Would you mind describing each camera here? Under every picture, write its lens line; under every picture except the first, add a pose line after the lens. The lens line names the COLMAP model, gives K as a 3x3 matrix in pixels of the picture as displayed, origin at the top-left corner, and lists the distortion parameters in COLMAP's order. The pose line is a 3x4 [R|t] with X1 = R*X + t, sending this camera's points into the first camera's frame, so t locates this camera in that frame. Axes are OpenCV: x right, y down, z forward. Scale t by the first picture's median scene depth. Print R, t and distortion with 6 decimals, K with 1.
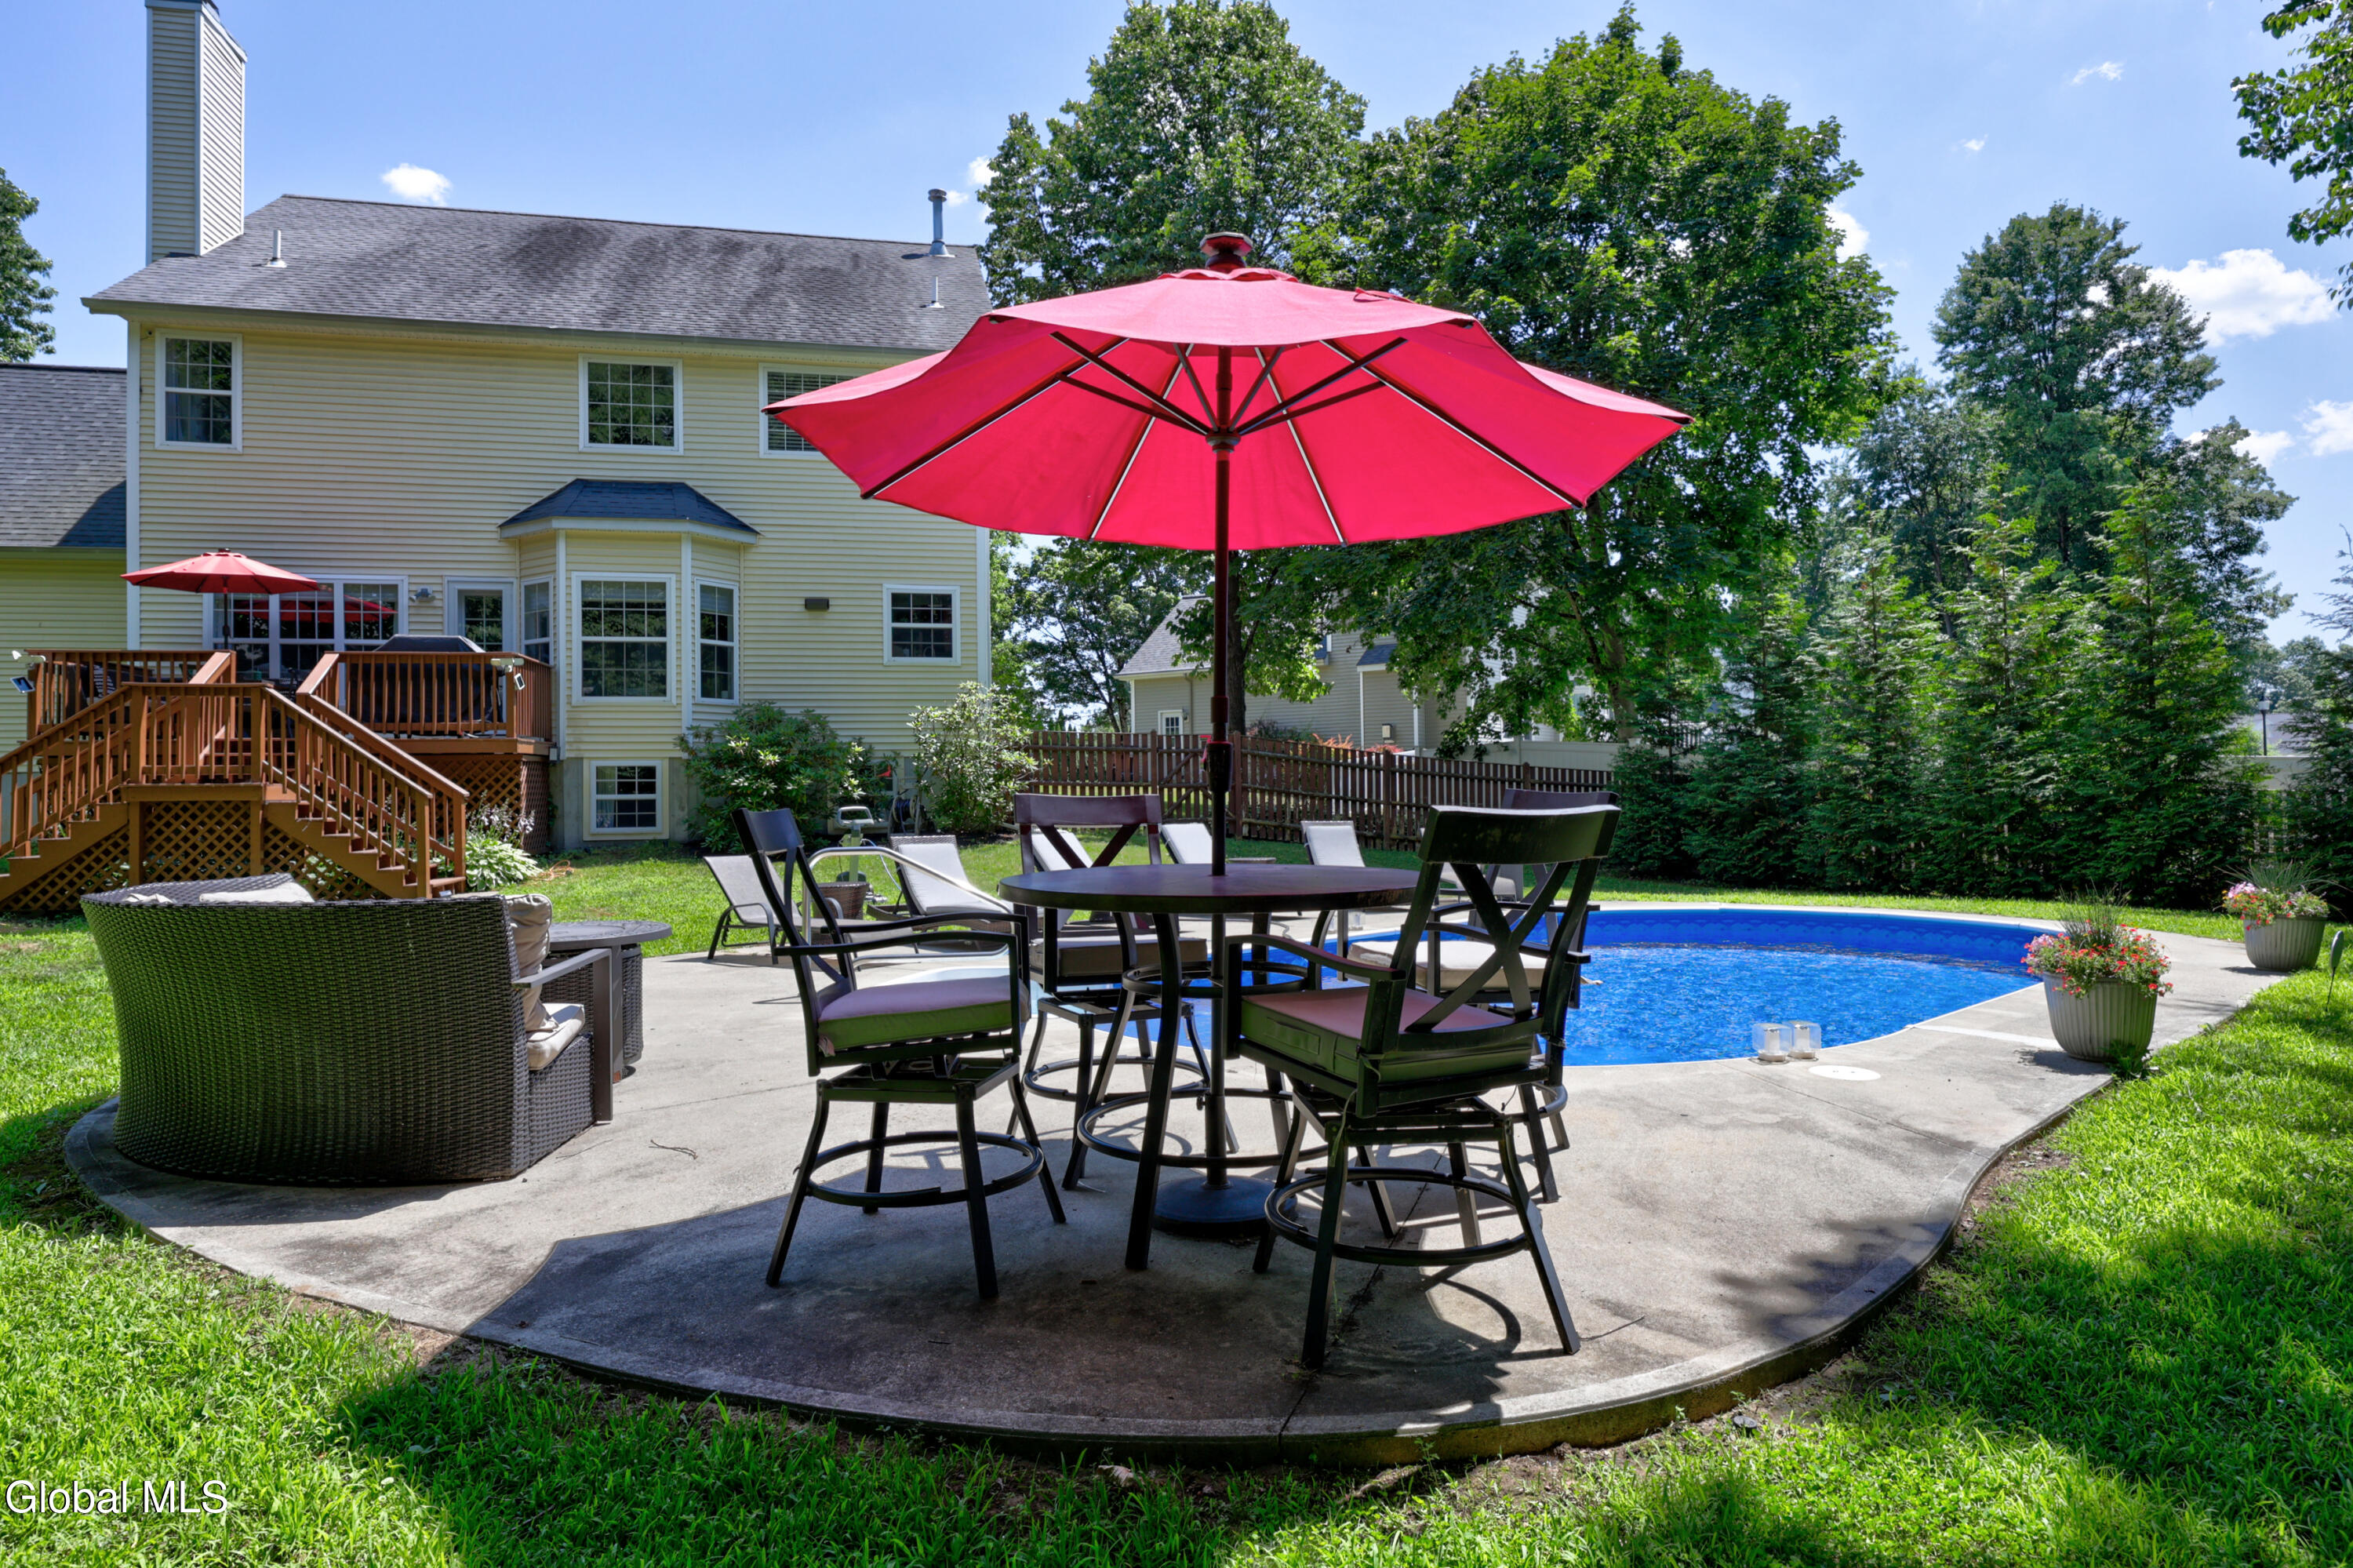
lens RADIAL K [[1280.2, 0, 1174.9], [0, 1280.2, 775.8], [0, 0, 1]] dist [-0.002531, -0.001152]
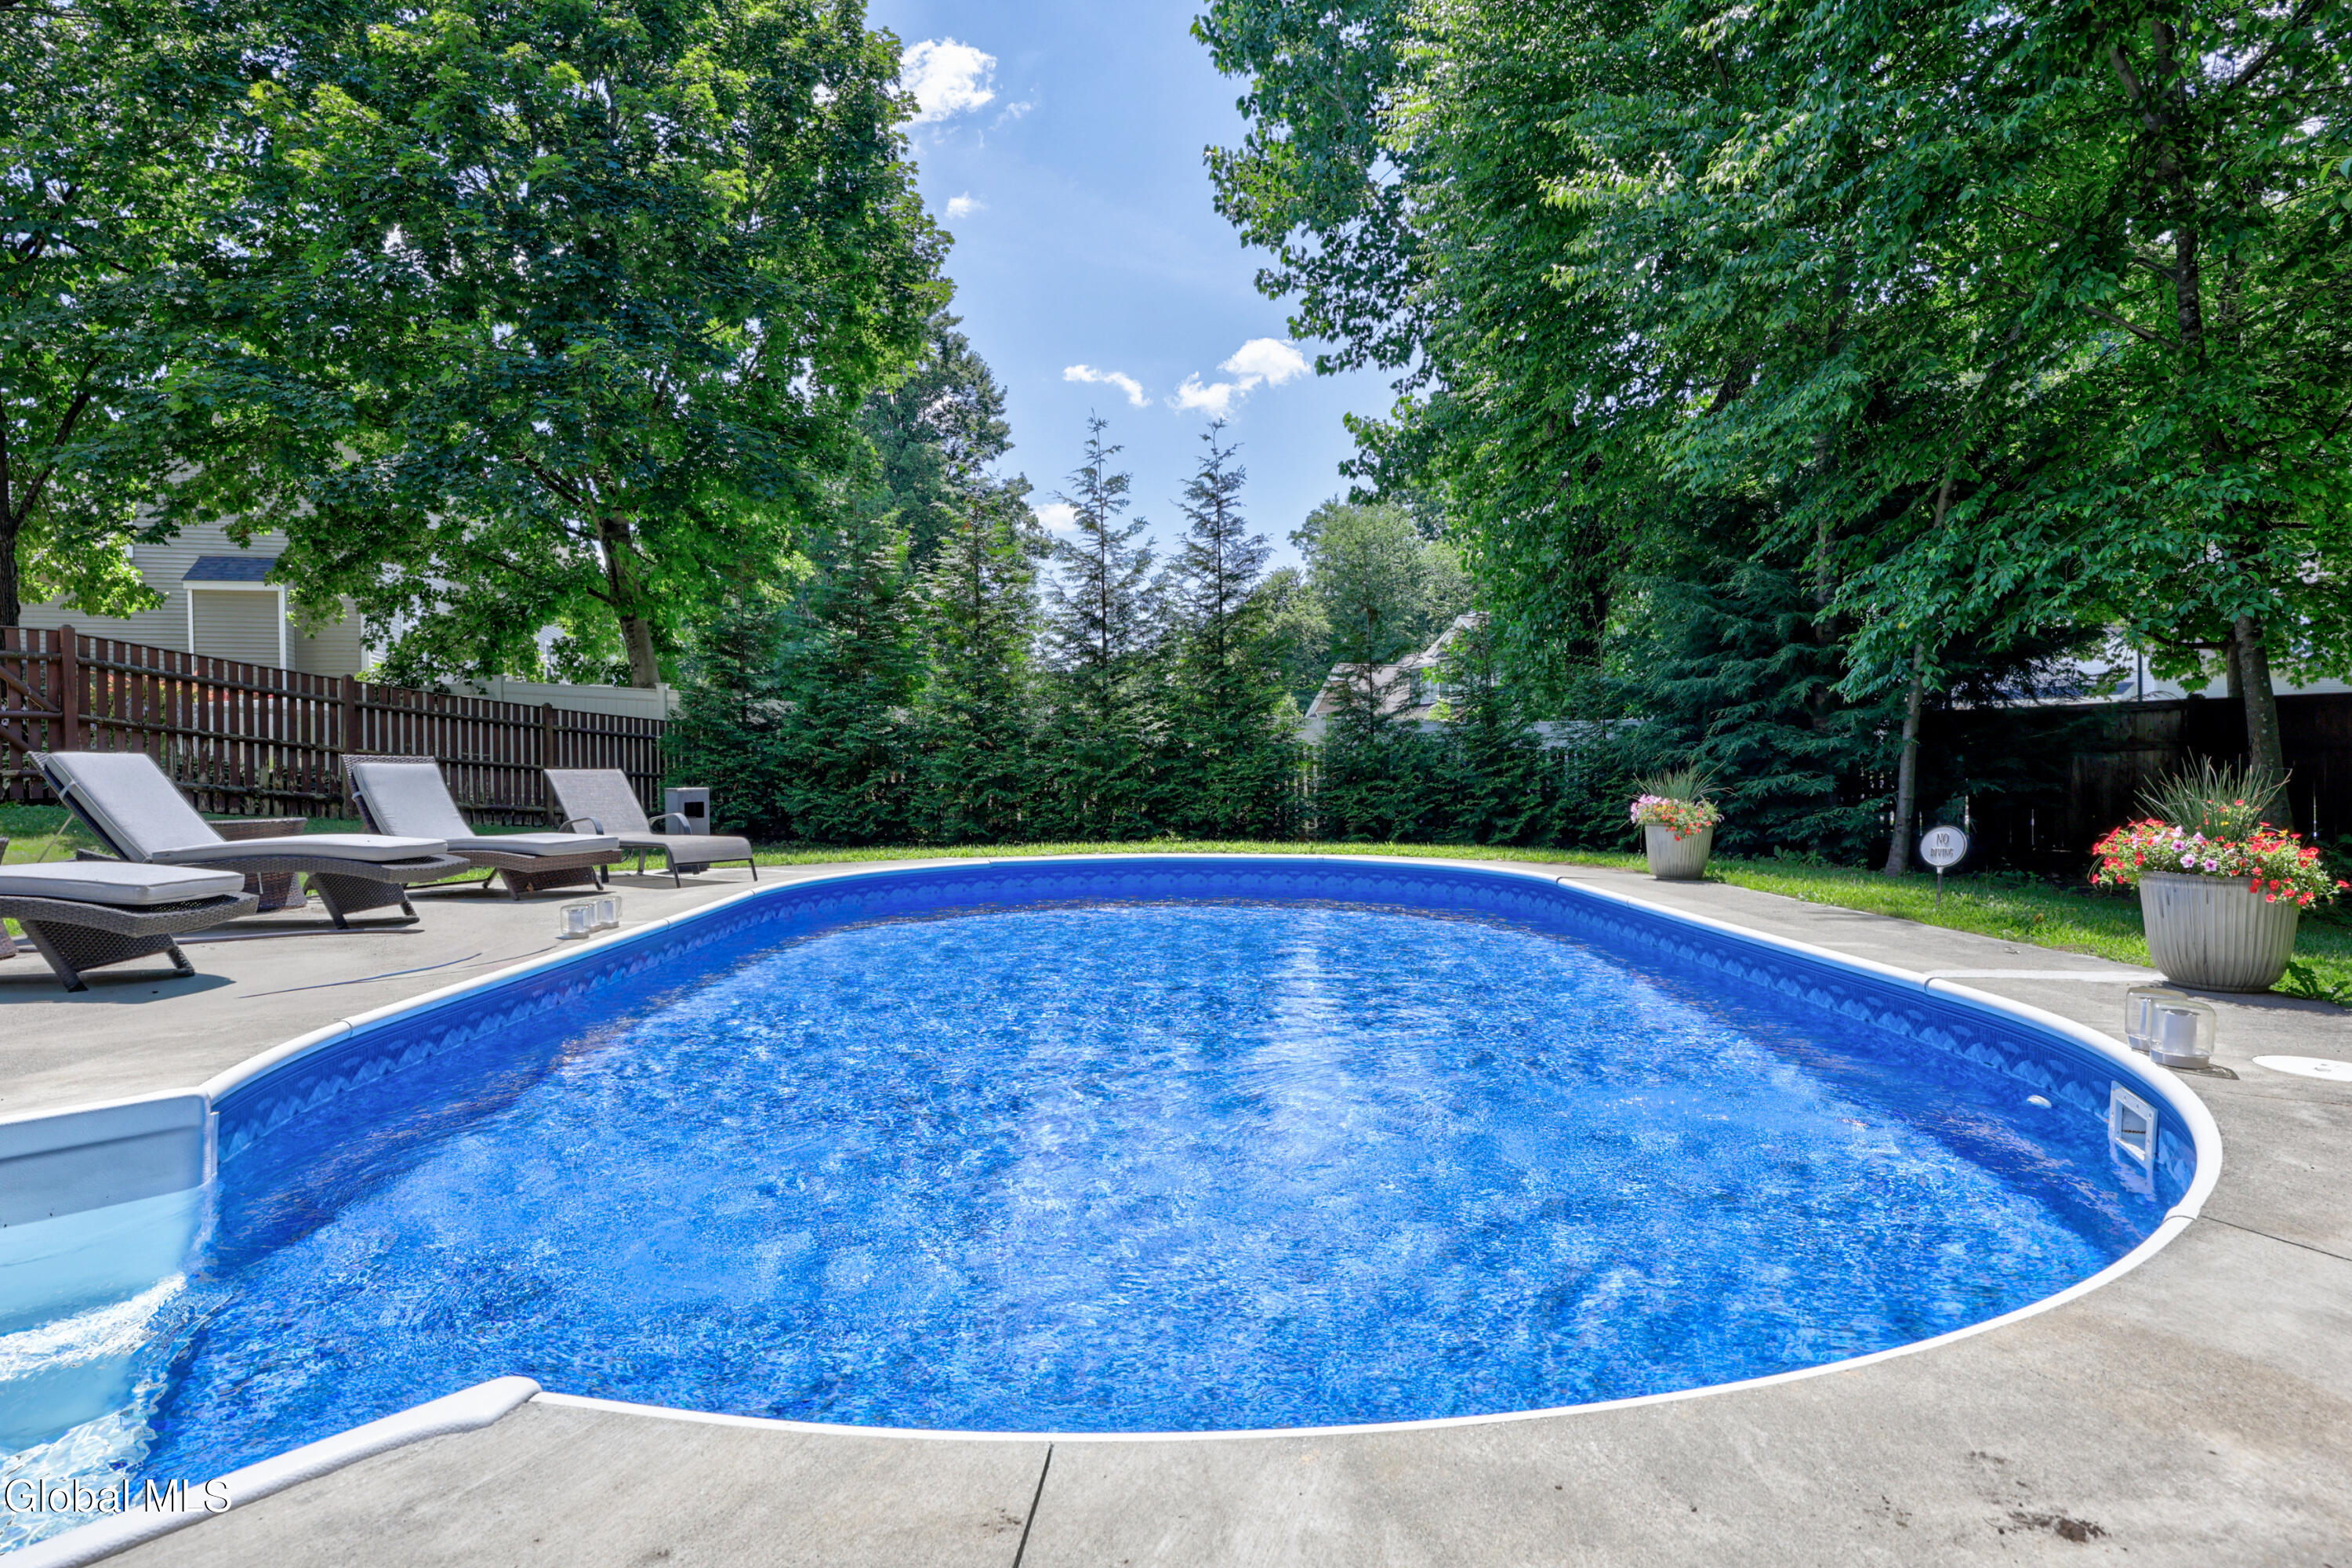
lens RADIAL K [[1249.4, 0, 1176.8], [0, 1249.4, 777.4], [0, 0, 1]] dist [0.000572, -0.001848]
pose [[0.651553, -0.000285, 0.758603, -0.063099], [-0.012241, 0.999866, 0.010889, 0.026029], [-0.758504, -0.016381, 0.651462, 0.253750]]
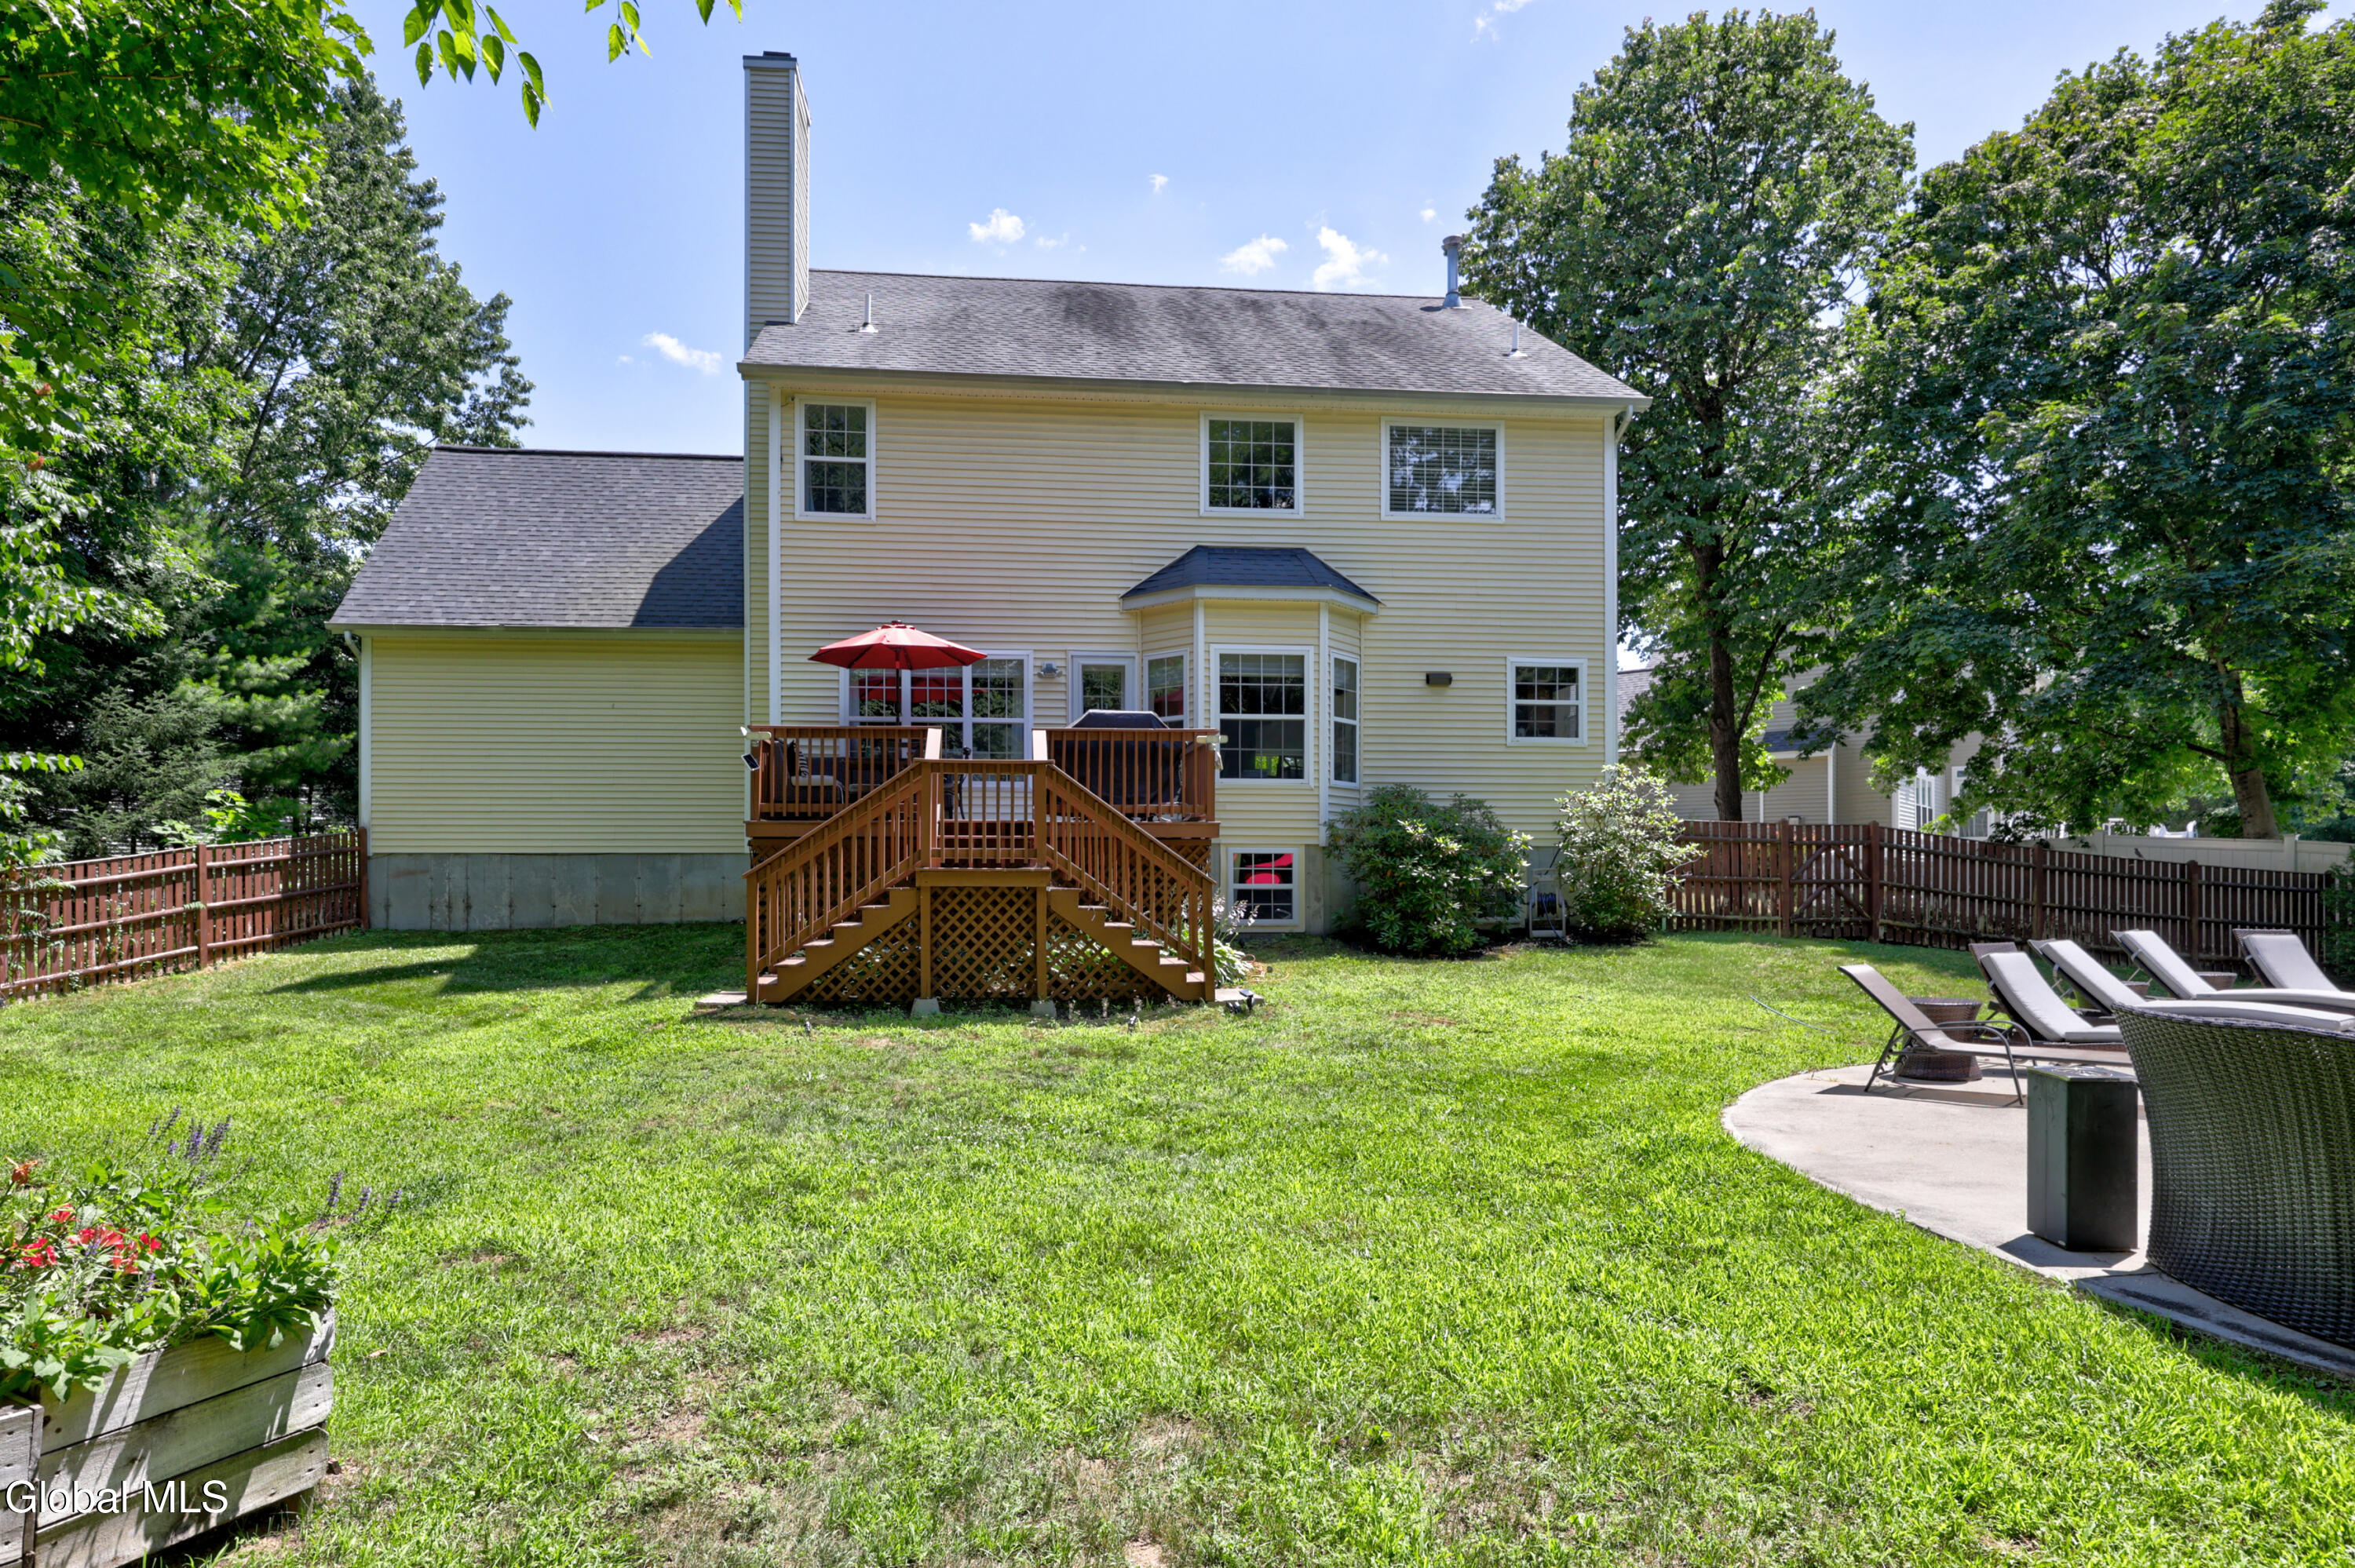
lens RADIAL K [[1250.8, 0, 1153.5], [0, 1250.8, 885.4], [0, 0, 1]] dist [0.000572, -0.001848]
pose [[0.992109, 0.014564, -0.124531, -0.378956], [-0.012516, 0.999773, 0.017213, 0.001150], [0.124753, -0.015519, 0.992066, 0.083196]]
